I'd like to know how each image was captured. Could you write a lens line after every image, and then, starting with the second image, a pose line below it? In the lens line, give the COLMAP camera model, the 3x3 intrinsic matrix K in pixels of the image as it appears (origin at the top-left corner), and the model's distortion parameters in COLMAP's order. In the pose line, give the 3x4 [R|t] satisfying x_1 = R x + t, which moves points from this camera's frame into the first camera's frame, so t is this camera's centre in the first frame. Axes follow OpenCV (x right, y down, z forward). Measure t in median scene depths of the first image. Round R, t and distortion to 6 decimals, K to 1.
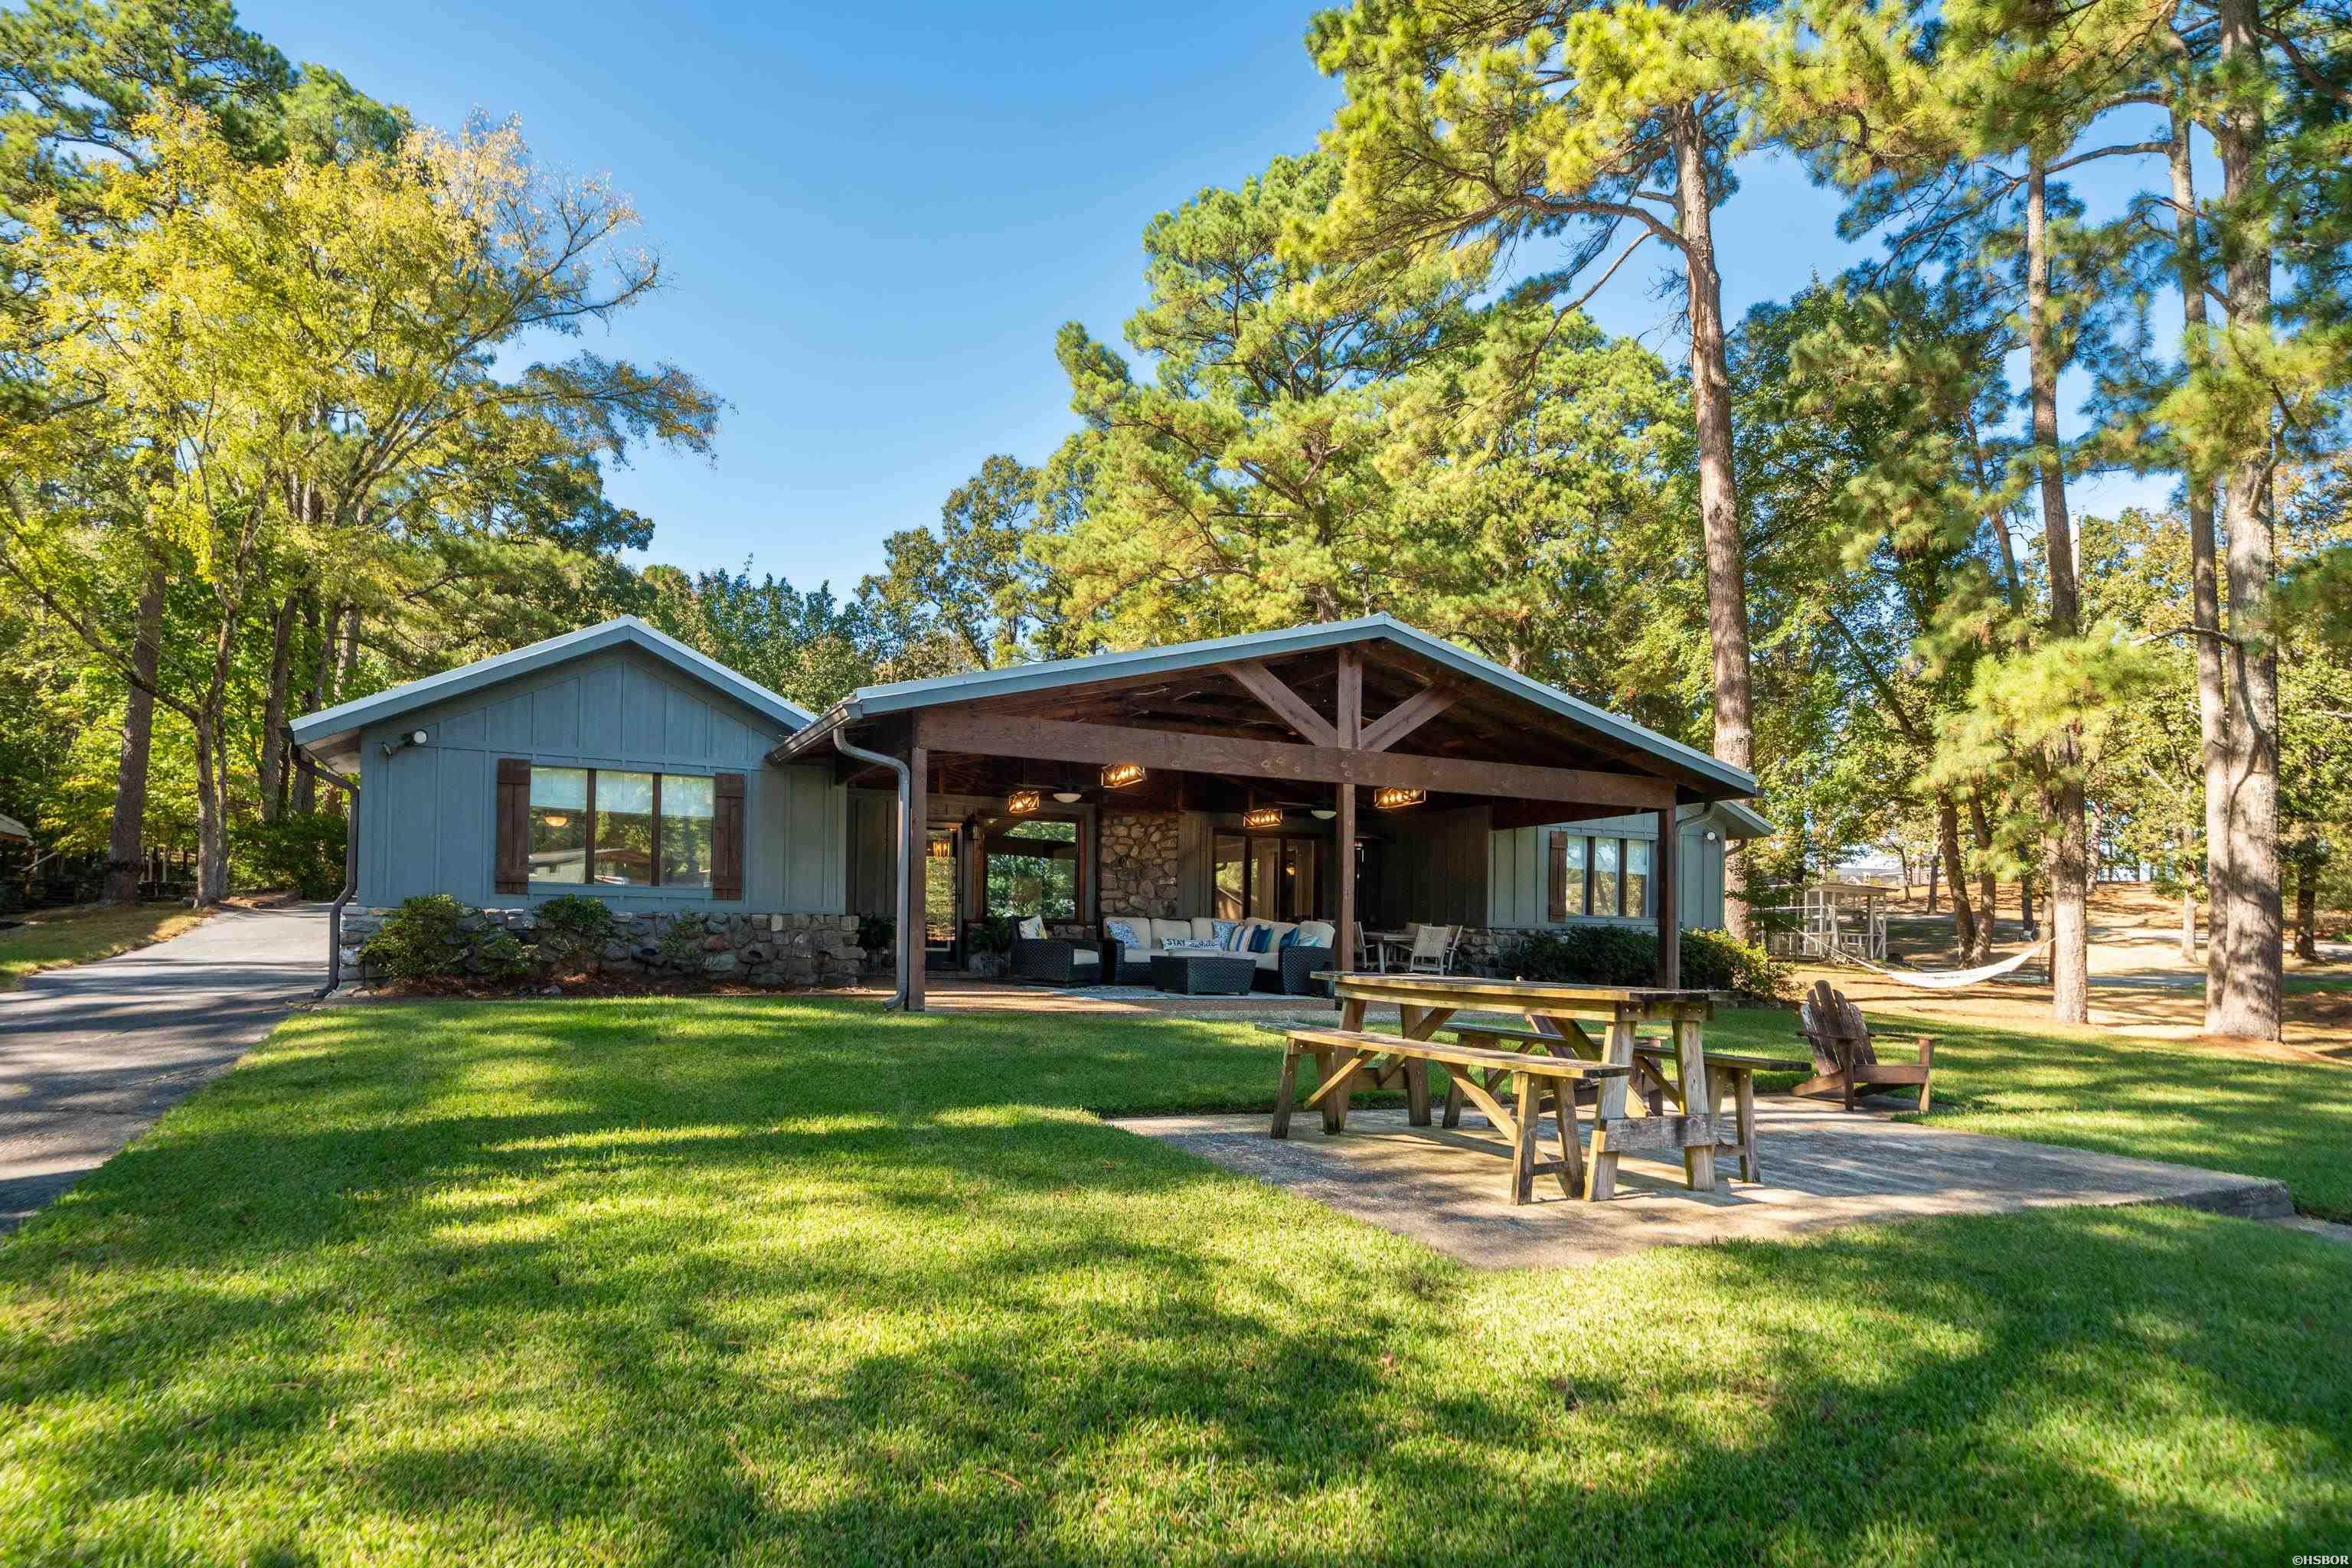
lens RADIAL K [[1246.1, 0, 1175.7], [0, 1246.1, 787.7], [0, 0, 1]] dist [0.005047, -0.001461]
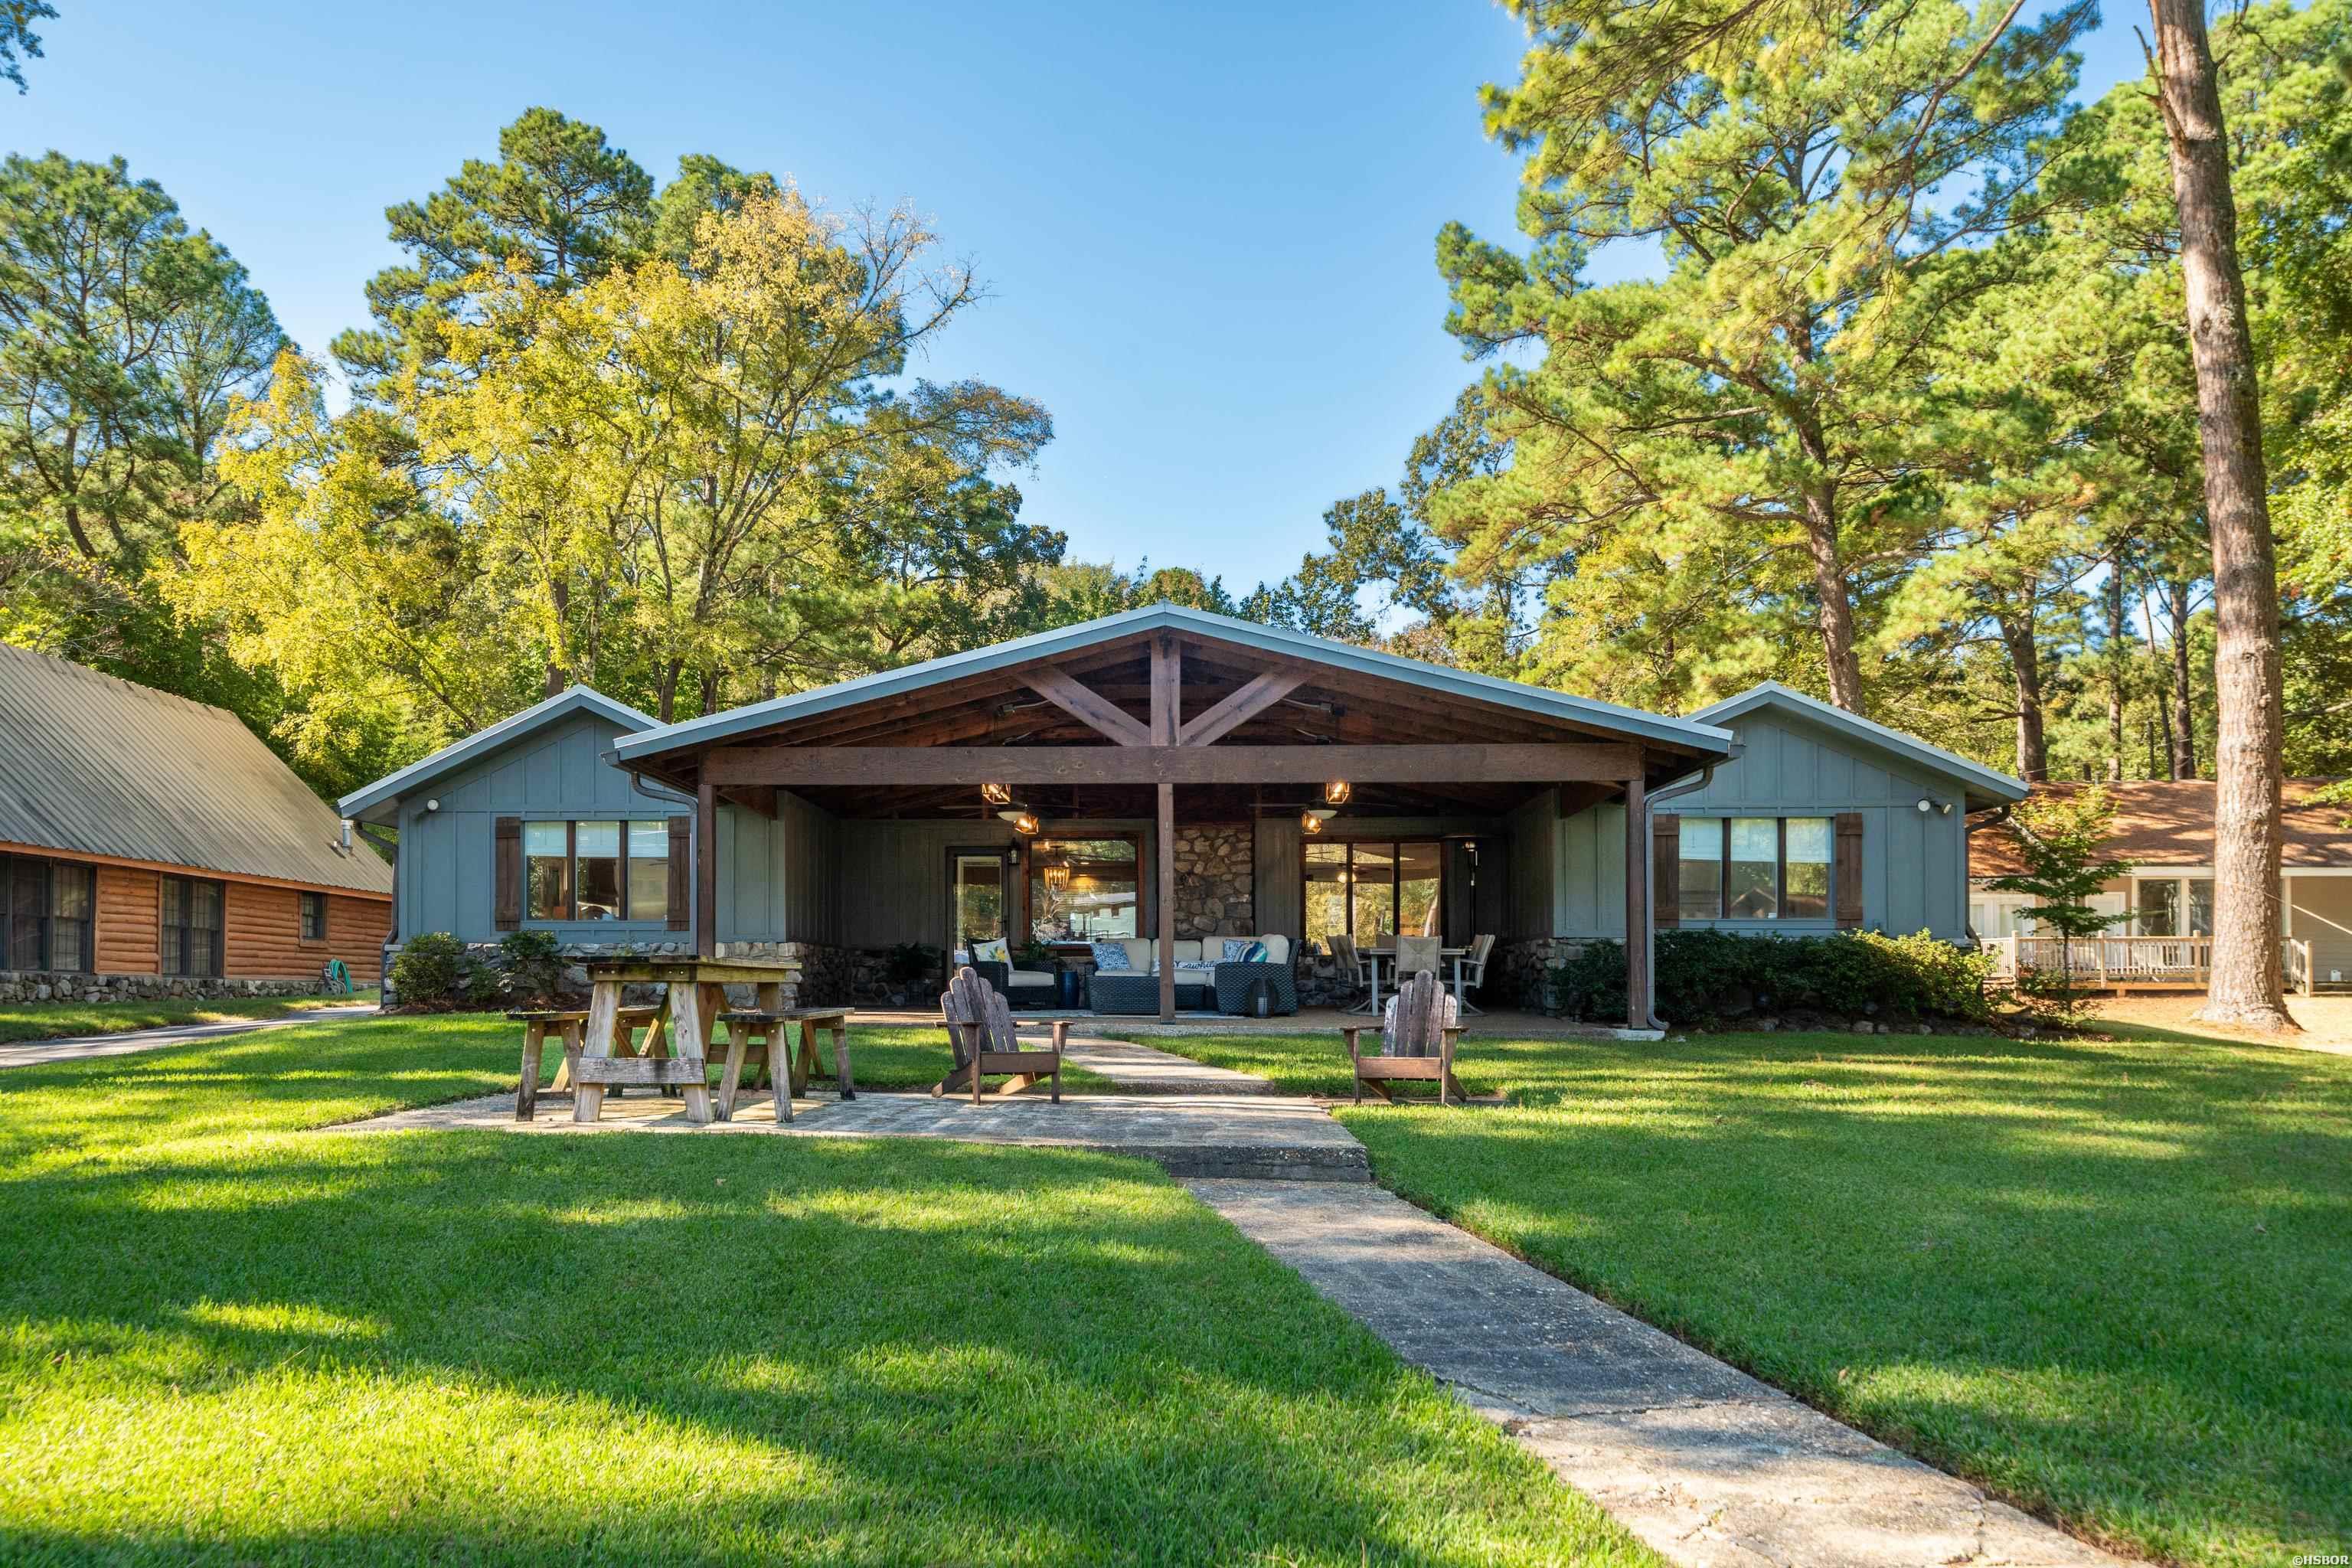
lens RADIAL K [[1605.8, 0, 1176.7], [0, 1605.8, 784.6], [0, 0, 1]] dist [0.005215, -0.002316]
pose [[0.892638, -0.073822, -0.444689, 0.291342], [0.069019, 0.997250, -0.027006, 0.013064], [0.445460, -0.006585, 0.895278, -0.033552]]
